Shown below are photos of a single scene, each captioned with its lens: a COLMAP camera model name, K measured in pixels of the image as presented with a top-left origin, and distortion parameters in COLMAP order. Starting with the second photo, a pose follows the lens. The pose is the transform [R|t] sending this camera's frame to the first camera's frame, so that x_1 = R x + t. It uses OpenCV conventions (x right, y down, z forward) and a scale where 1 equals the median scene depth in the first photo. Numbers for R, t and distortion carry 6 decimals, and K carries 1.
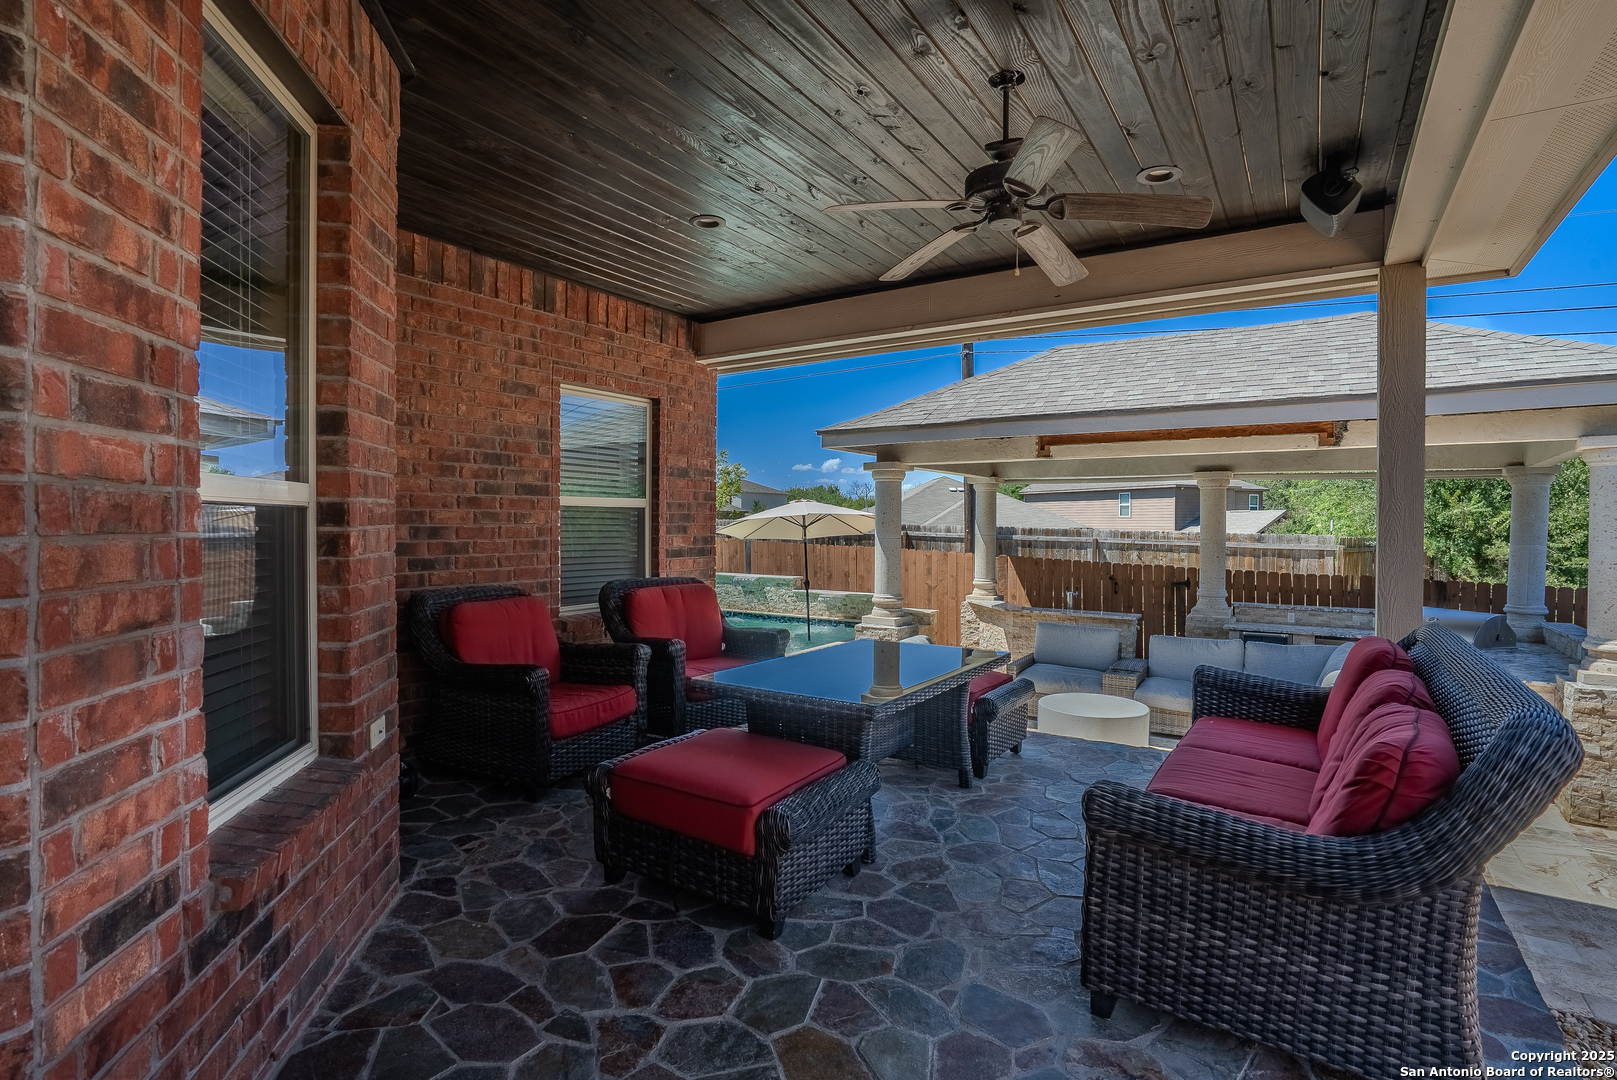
lens RADIAL K [[777.6, 0, 793.6], [0, 777.6, 528.8], [0, 0, 1]] dist [-0.039647, 0.000133]
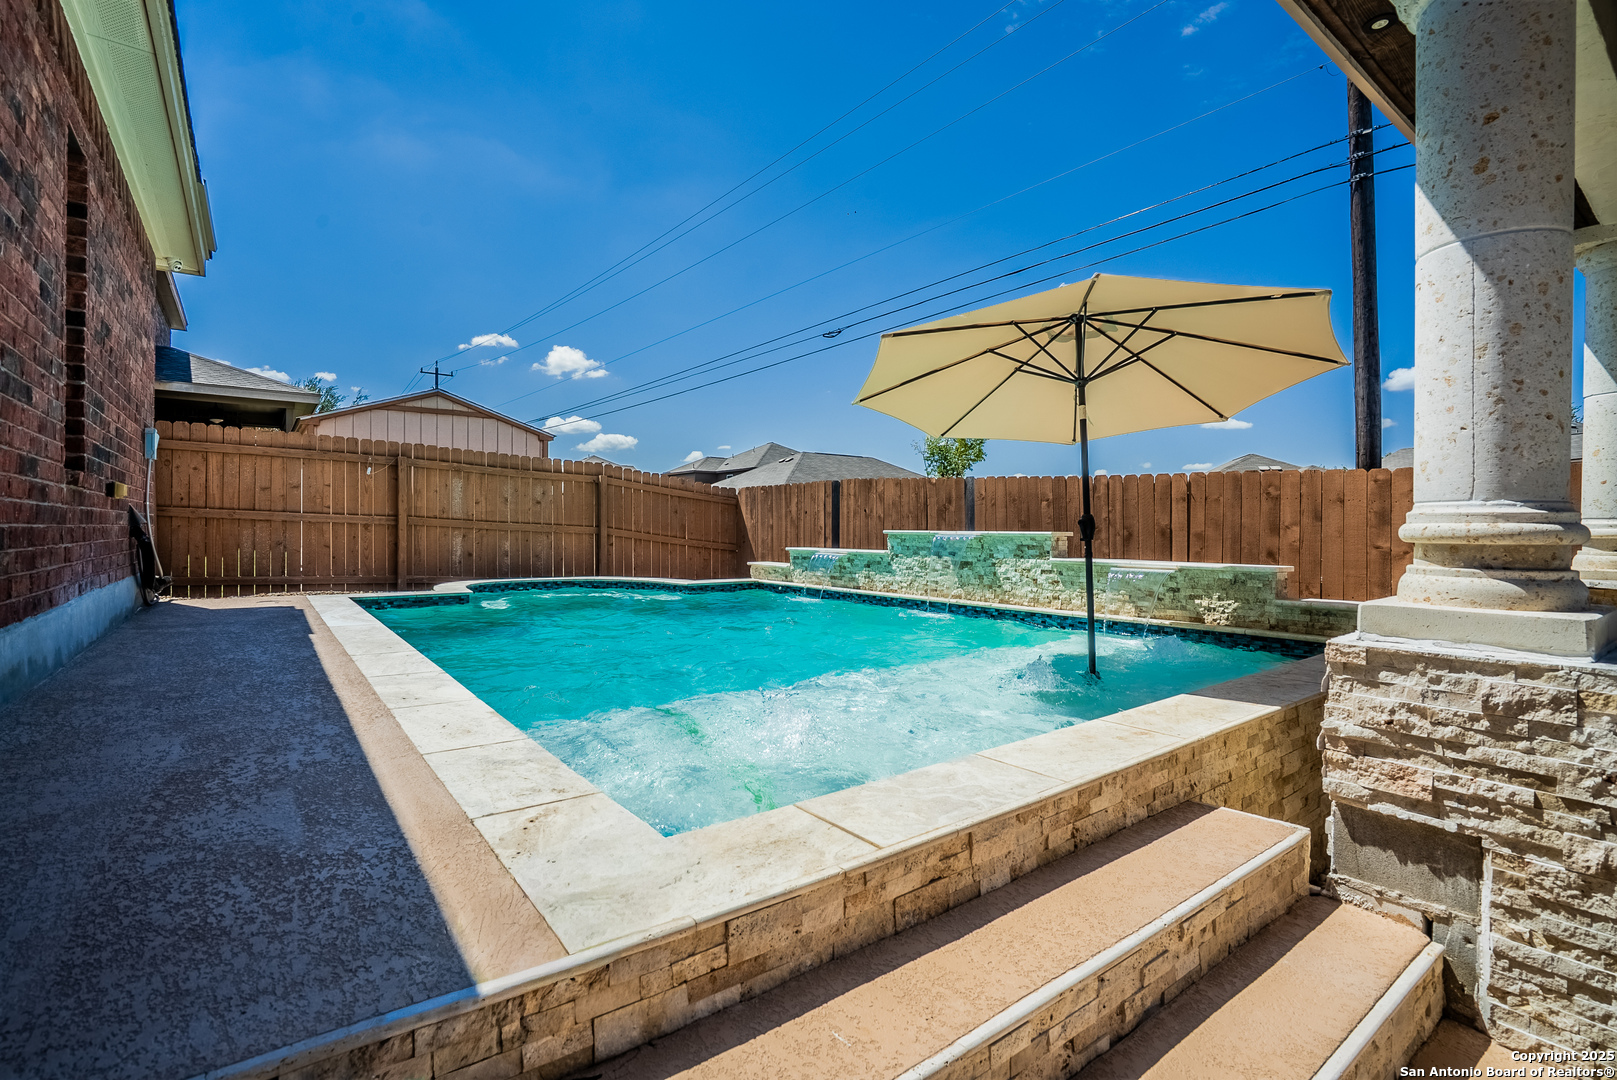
lens RADIAL K [[749.6, 0, 812.8], [0, 749.6, 529.5], [0, 0, 1]] dist [-0.019729, 0.003703]
pose [[0.953134, -0.000552, -0.302550, -0.001068], [-0.002196, 0.999959, -0.008743, 0.074459], [0.302542, 0.008997, 0.953094, 0.590403]]
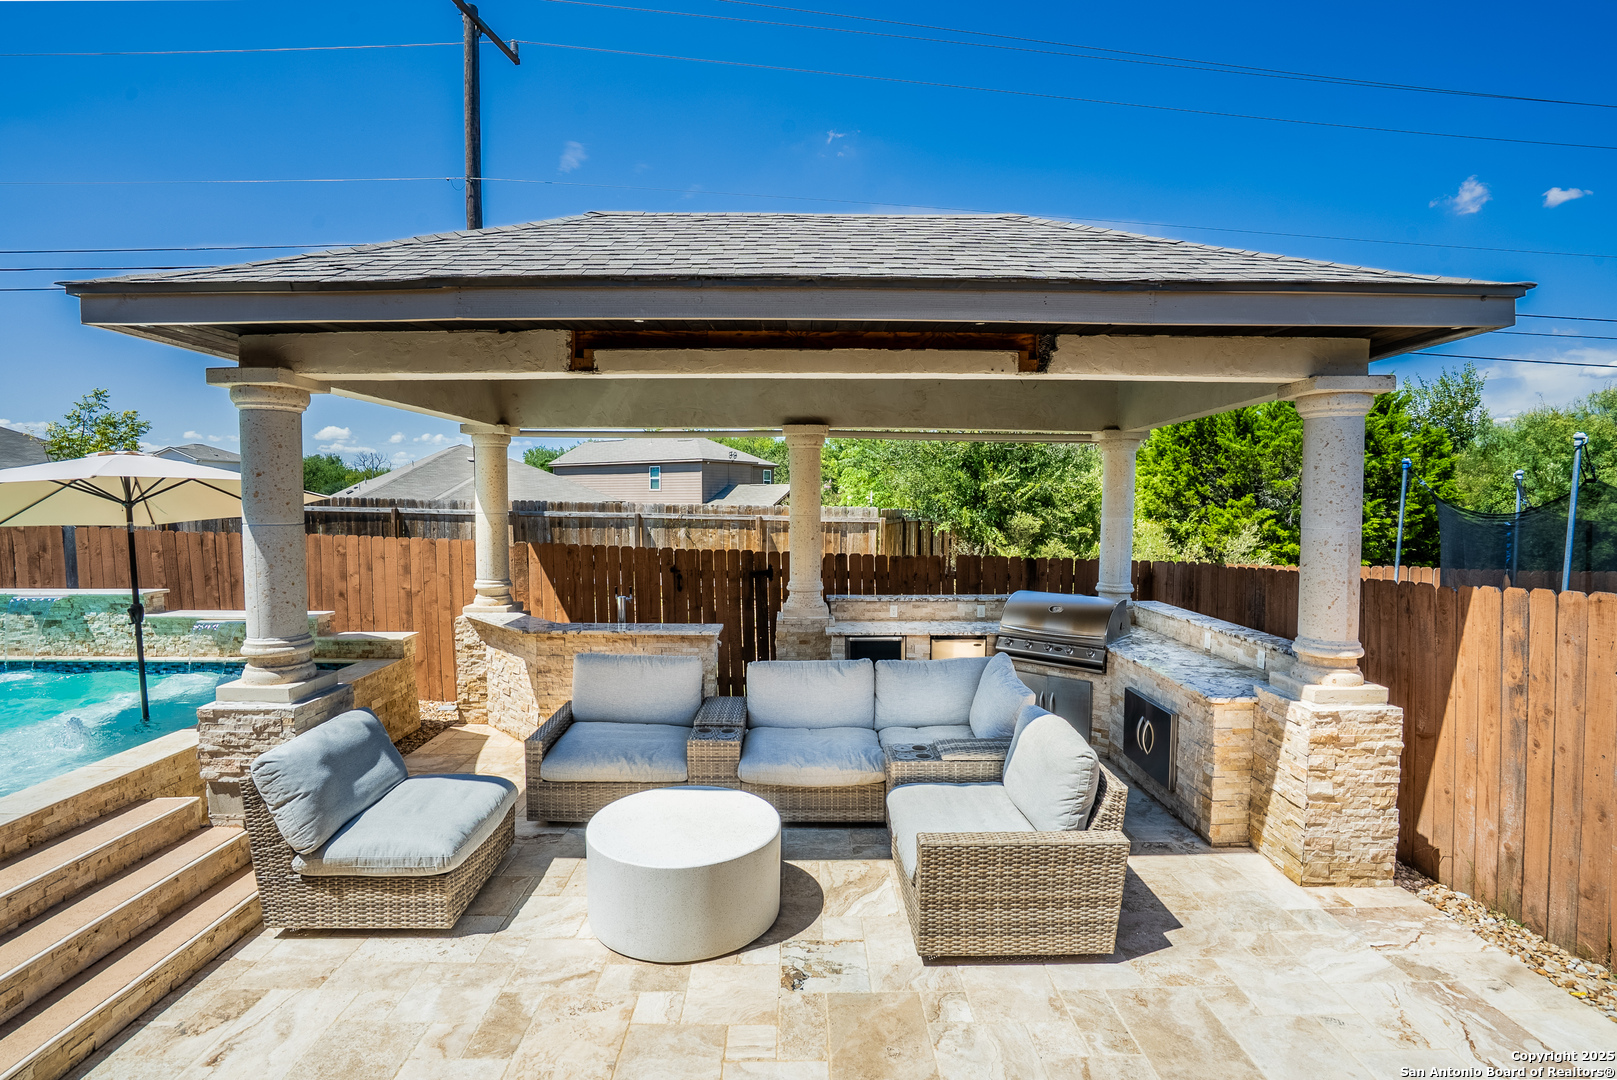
lens RADIAL K [[749.6, 0, 801.0], [0, 749.6, 538.1], [0, 0, 1]] dist [-0.019729, 0.003703]
pose [[0.821012, -0.034342, 0.569877, 0.100081], [0.007477, 0.998750, 0.049416, -0.000418], [-0.570862, -0.036310, 0.820243, 0.327184]]
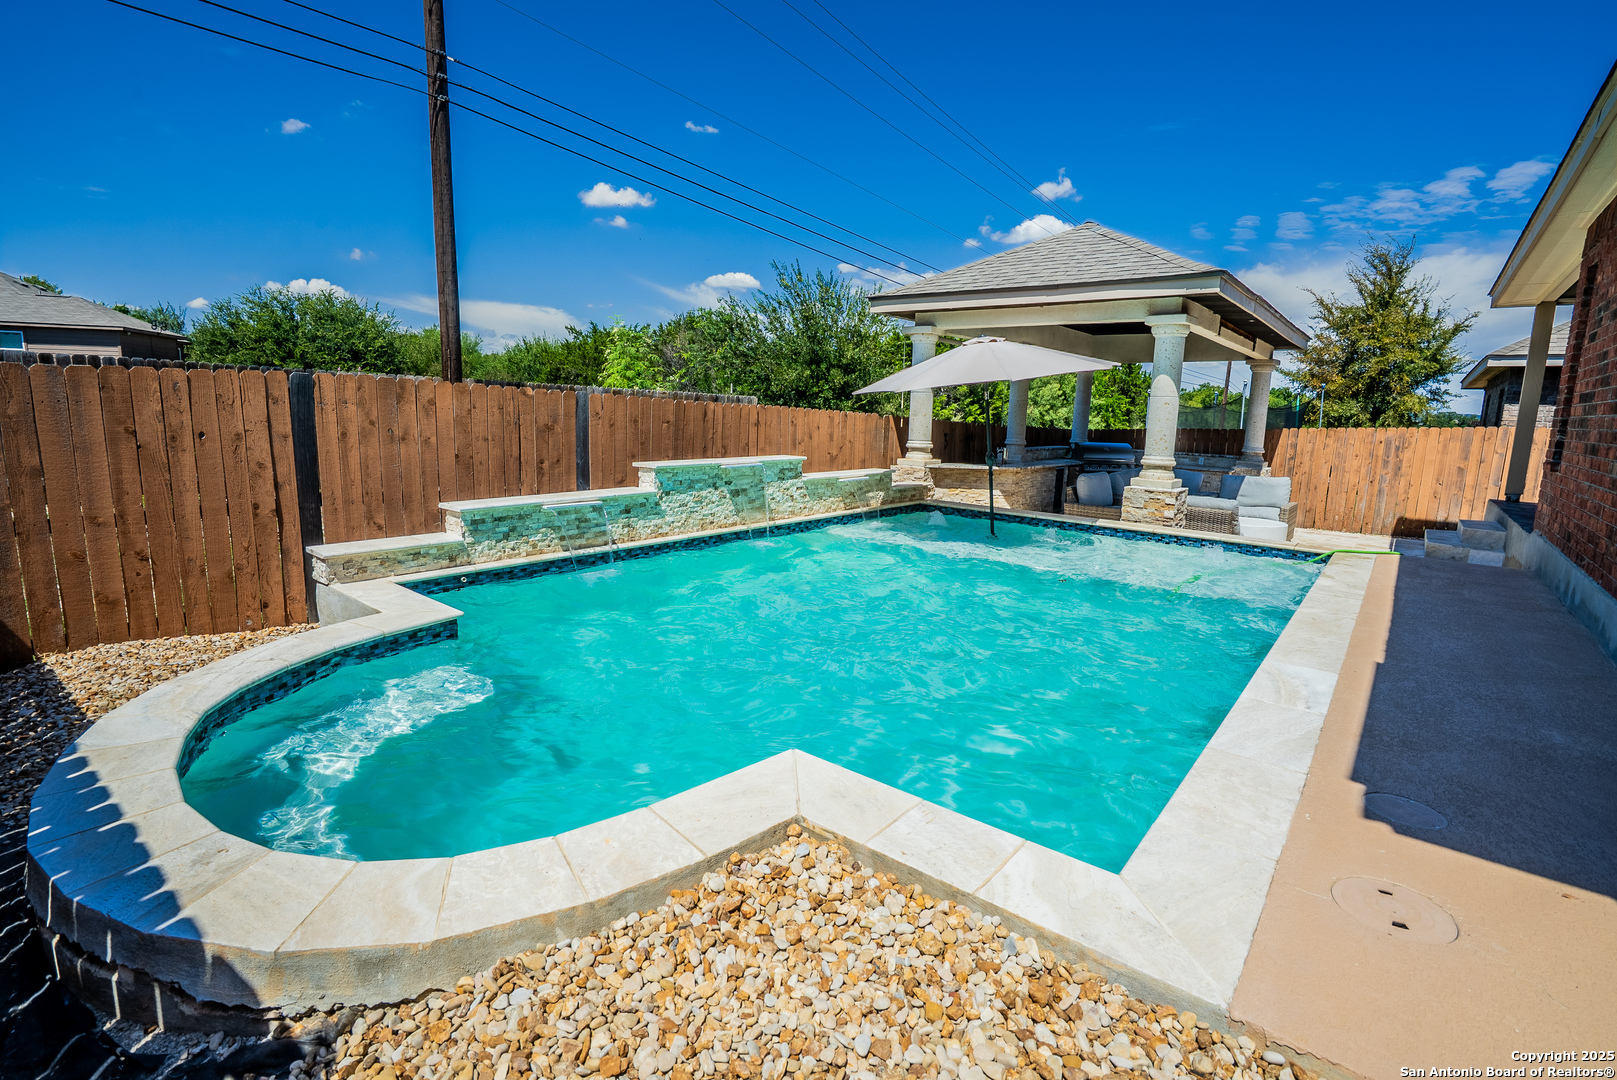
lens RADIAL K [[749.6, 0, 802.1], [0, 749.6, 538.3], [0, 0, 1]] dist [-0.019729, 0.003703]
pose [[0.102647, -0.175102, 0.979185, -0.662744], [-0.018361, 0.983883, 0.177867, 0.024496], [-0.994548, -0.036236, 0.097778, 1.079998]]
